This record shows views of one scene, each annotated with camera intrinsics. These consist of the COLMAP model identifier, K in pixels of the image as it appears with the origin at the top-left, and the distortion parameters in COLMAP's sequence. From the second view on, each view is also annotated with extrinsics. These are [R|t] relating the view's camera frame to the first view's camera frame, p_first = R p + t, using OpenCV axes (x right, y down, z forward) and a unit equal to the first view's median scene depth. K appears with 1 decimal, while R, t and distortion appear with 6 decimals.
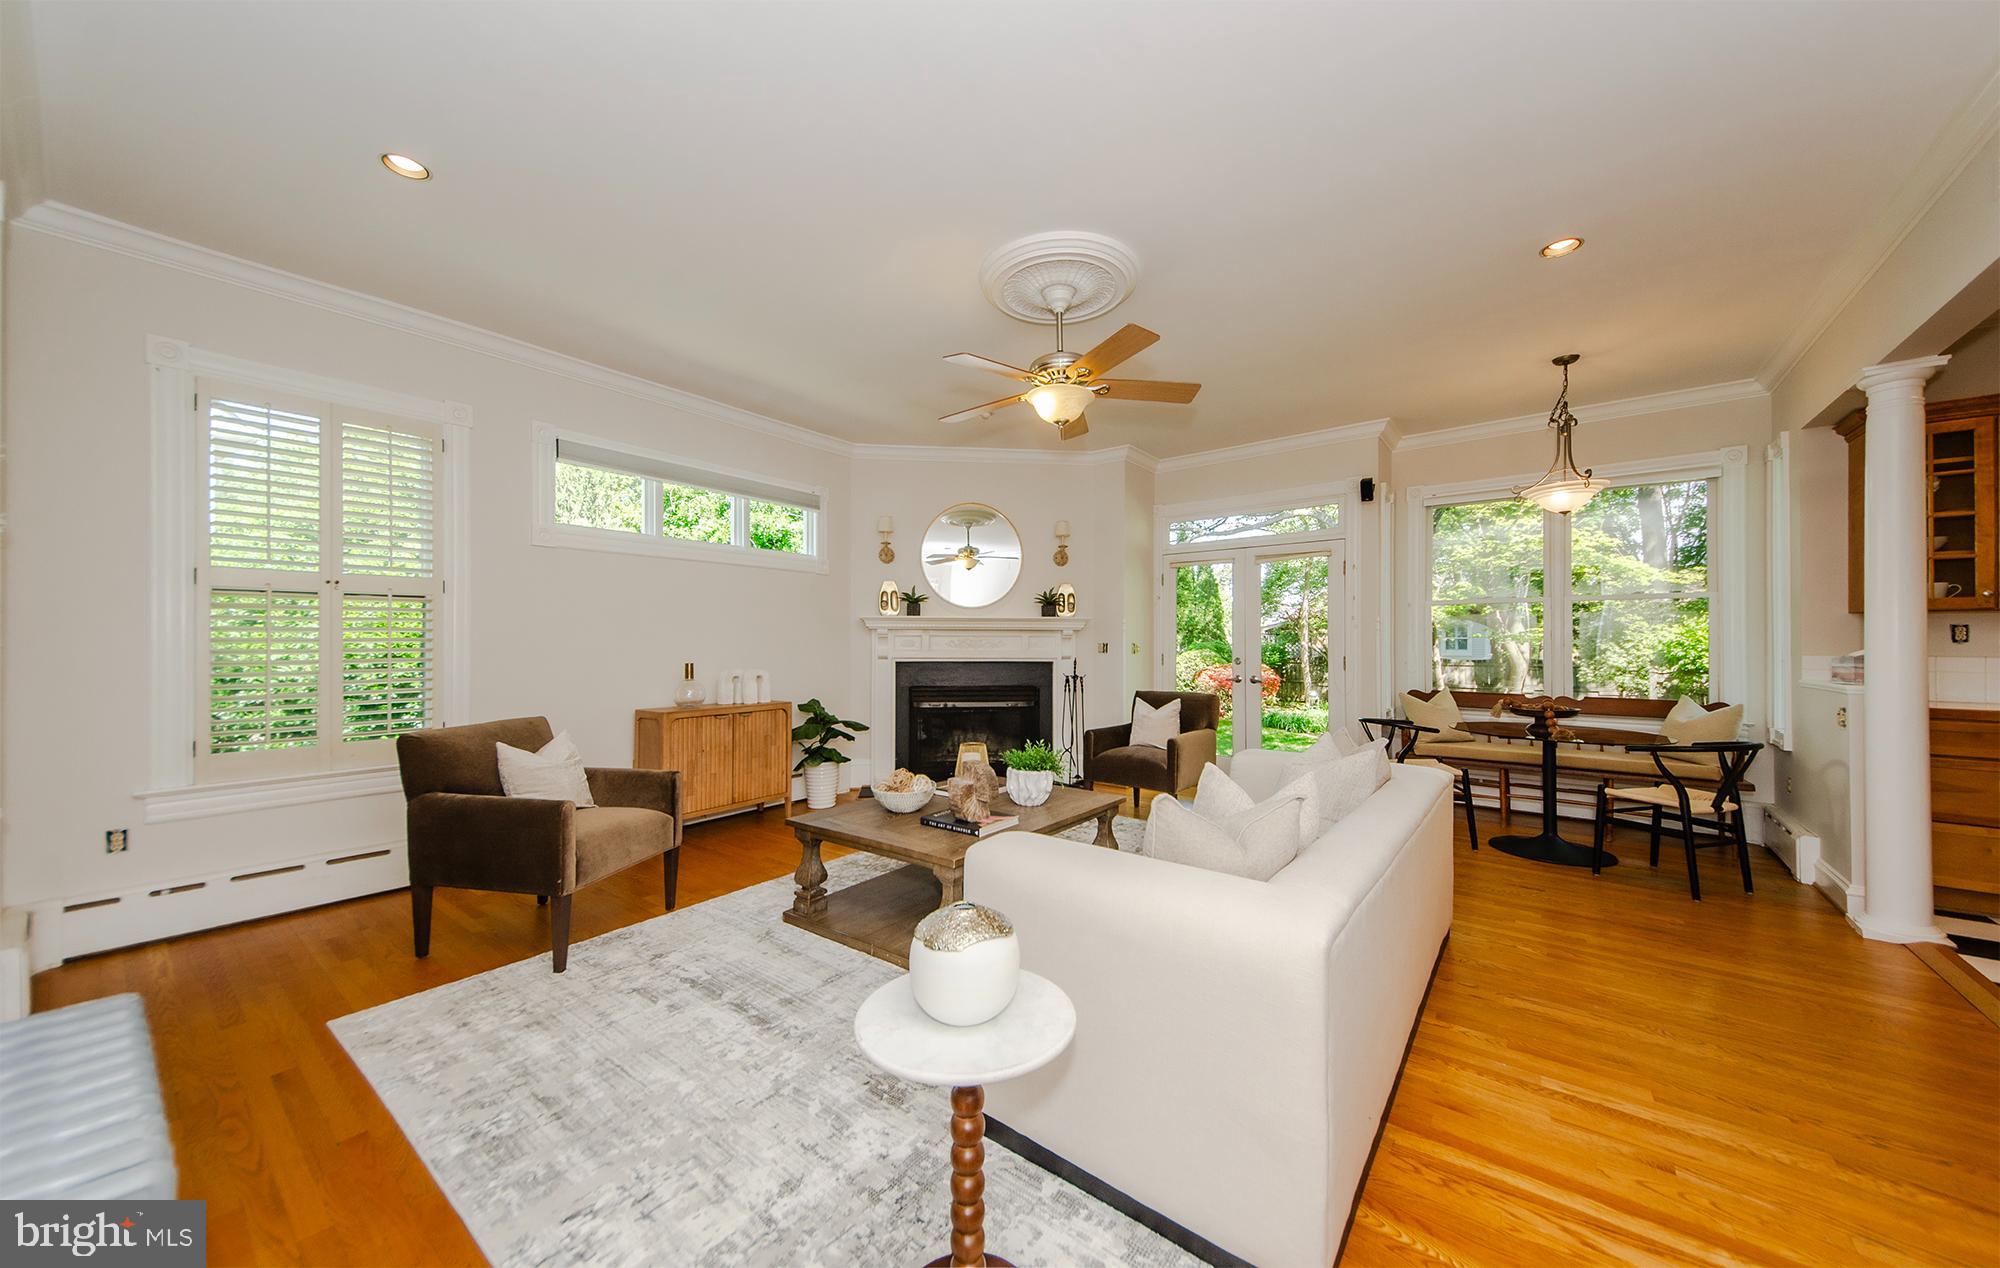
lens RADIAL K [[694.1, 0, 1012.3], [0, 694.1, 638.7], [0, 0, 1]] dist [0.016240, -0.002393]
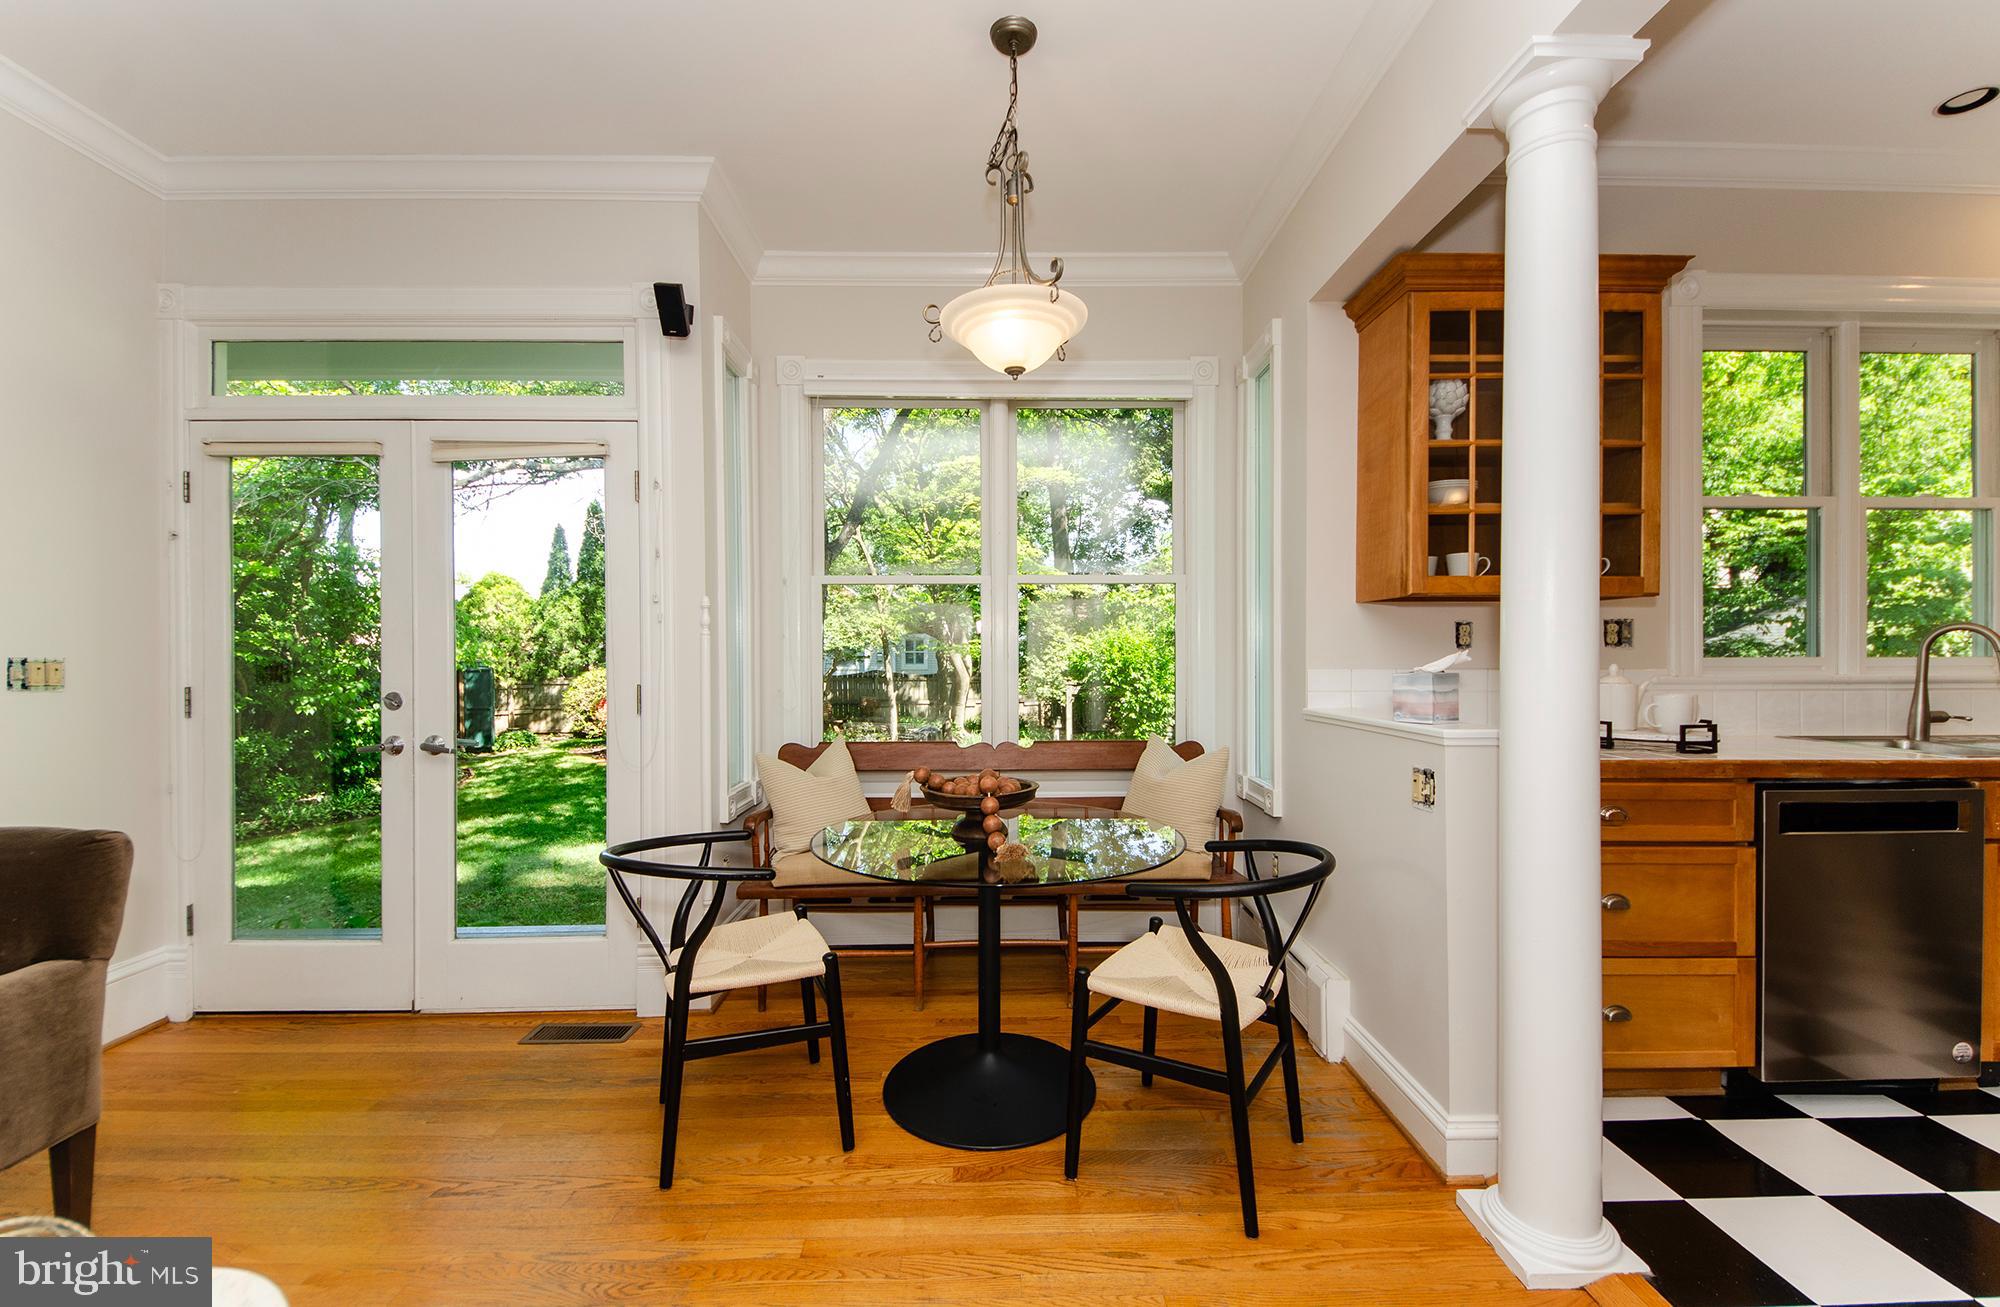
lens RADIAL K [[821.6, 0, 984.5], [0, 821.6, 663.4], [0, 0, 1]] dist [0.002290, -0.003098]
pose [[0.796428, -0.010192, 0.604648, 0.421967], [0.002958, 0.999912, 0.012958, 0.006920], [-0.604727, -0.008532, 0.796387, 0.552229]]
